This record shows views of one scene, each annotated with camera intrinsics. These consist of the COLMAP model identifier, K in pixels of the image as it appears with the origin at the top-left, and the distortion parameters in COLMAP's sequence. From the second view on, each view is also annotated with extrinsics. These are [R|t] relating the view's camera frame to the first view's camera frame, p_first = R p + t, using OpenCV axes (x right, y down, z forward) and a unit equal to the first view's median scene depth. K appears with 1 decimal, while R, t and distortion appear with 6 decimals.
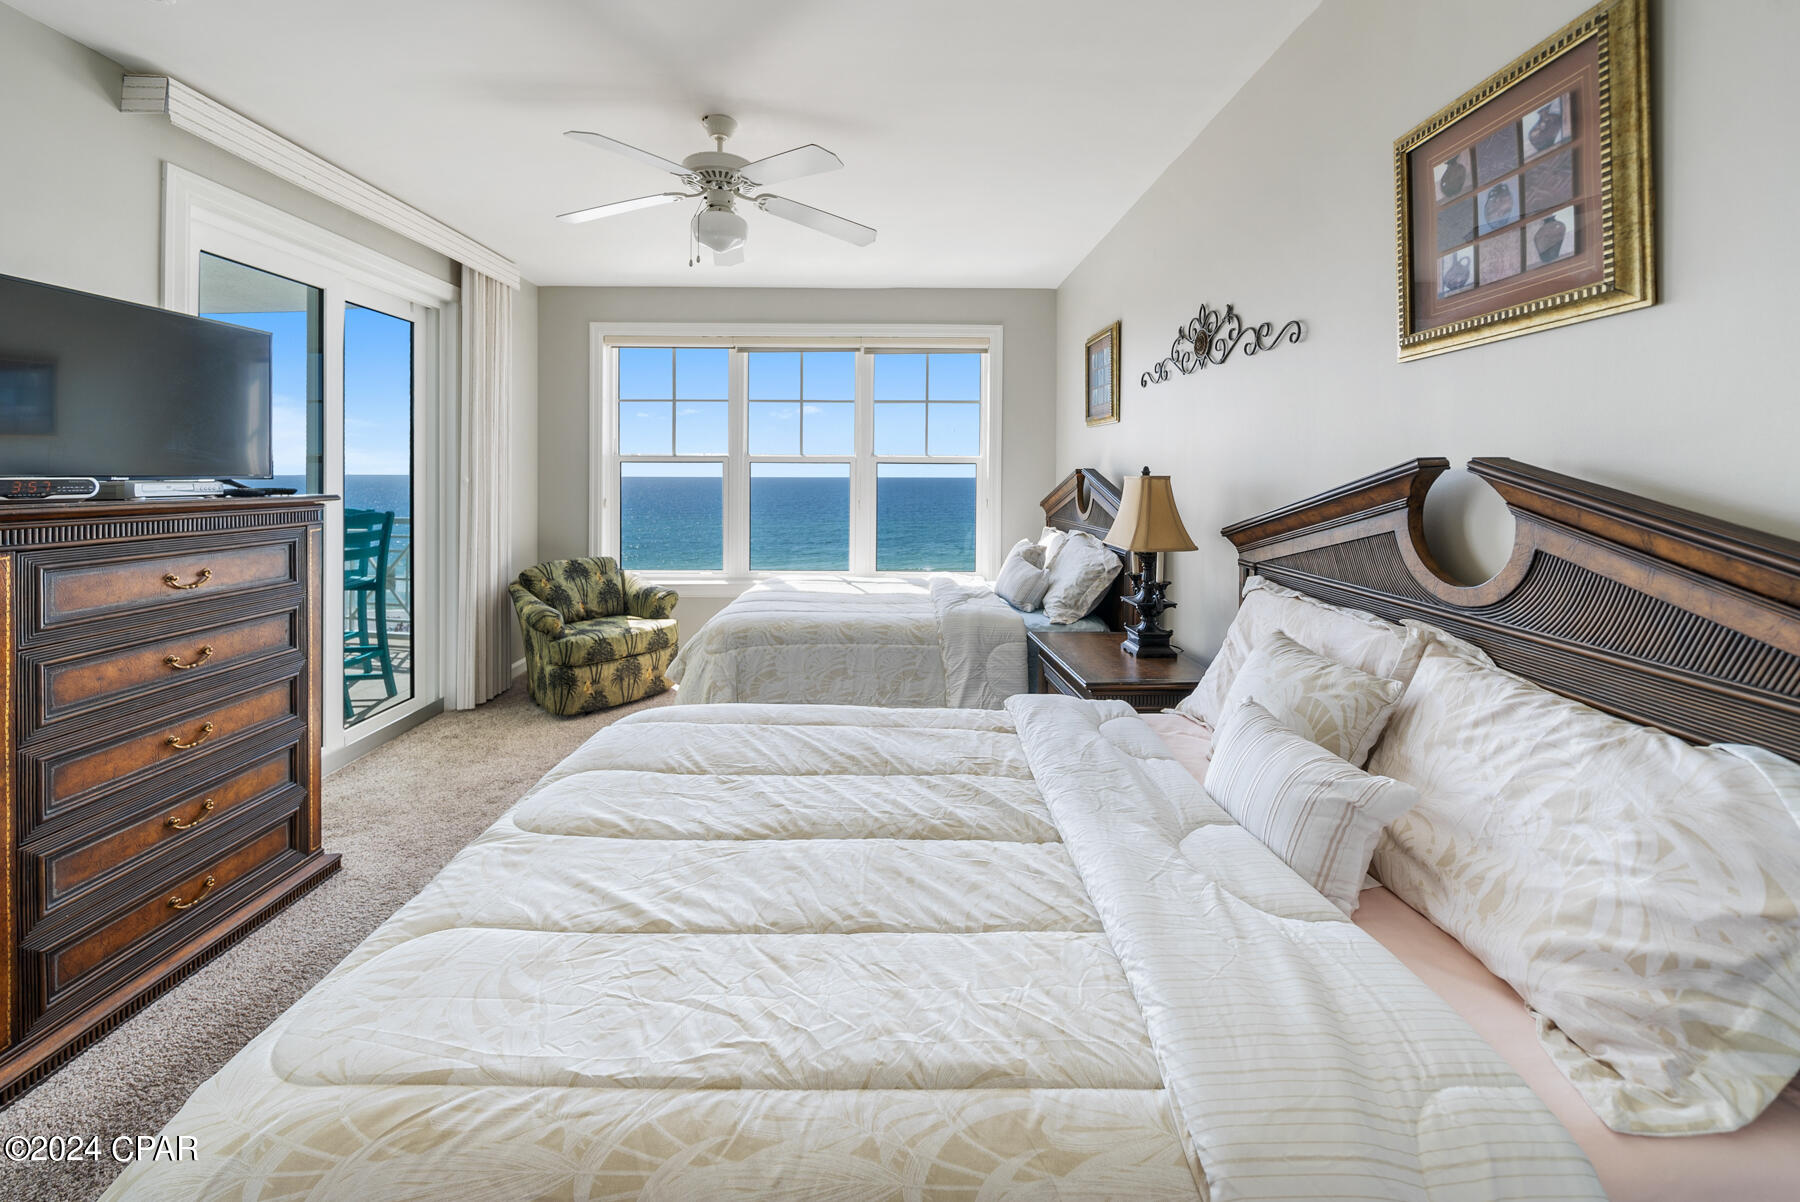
lens RADIAL K [[662.6, 0, 899.3], [0, 662.6, 473.9], [0, 0, 1]] dist [-0.004300, -0.000092]
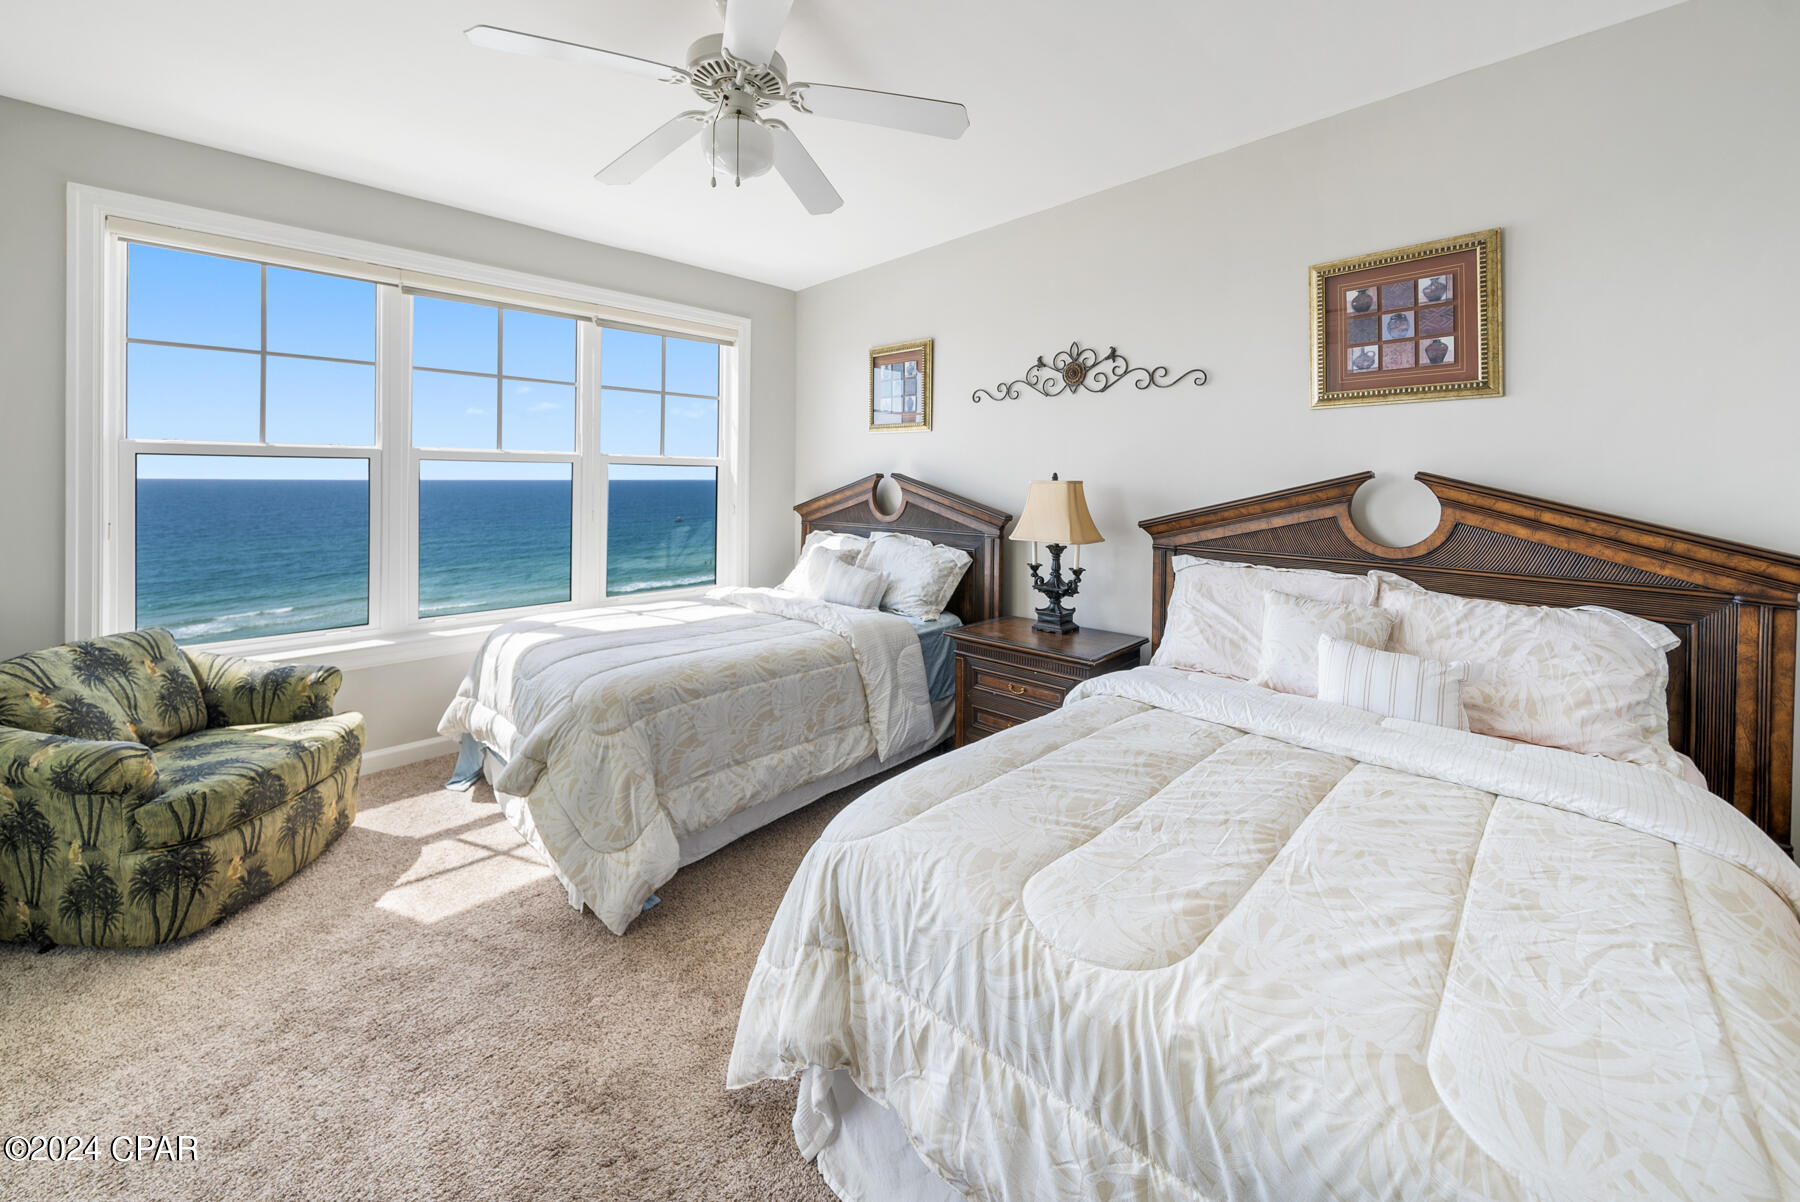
lens RADIAL K [[663.1, 0, 887.4], [0, 663.1, 481.4], [0, 0, 1]] dist [-0.003857, -0.000573]
pose [[0.725713, -0.000774, 0.687997, -0.648114], [-0.004481, 0.999973, 0.005852, -0.001508], [-0.687983, -0.007330, 0.725690, 0.341272]]
